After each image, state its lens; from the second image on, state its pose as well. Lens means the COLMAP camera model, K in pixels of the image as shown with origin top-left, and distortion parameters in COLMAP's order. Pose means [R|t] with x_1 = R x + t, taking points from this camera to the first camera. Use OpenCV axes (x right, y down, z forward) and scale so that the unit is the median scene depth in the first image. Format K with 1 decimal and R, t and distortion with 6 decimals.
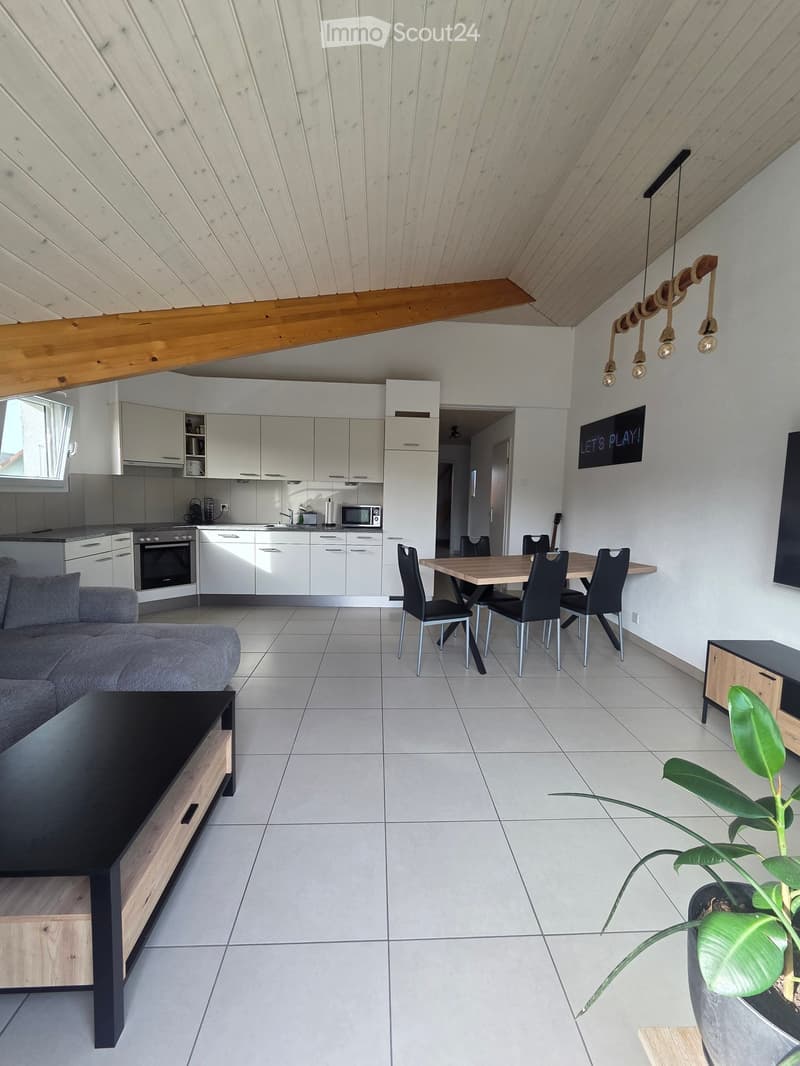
lens RADIAL K [[442.2, 0, 400.1], [0, 442.2, 531.0], [0, 0, 1]] dist [0.000729, -0.000143]
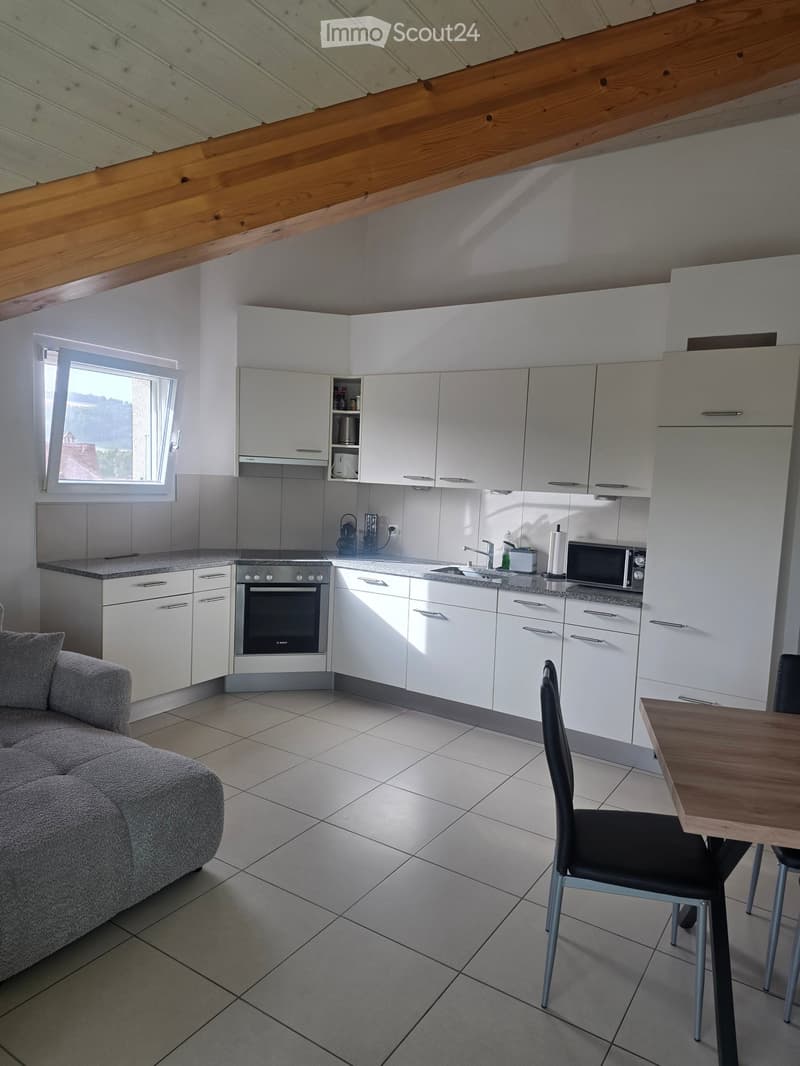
lens RADIAL K [[714.6, 0, 400.7], [0, 714.6, 538.5], [0, 0, 1]] dist [0.061159, -0.009368]
pose [[0.811376, 0.062317, -0.581193, 0.190034], [-0.071547, 0.997412, 0.007062, -0.055293], [0.580129, 0.035853, 0.813735, 0.245632]]
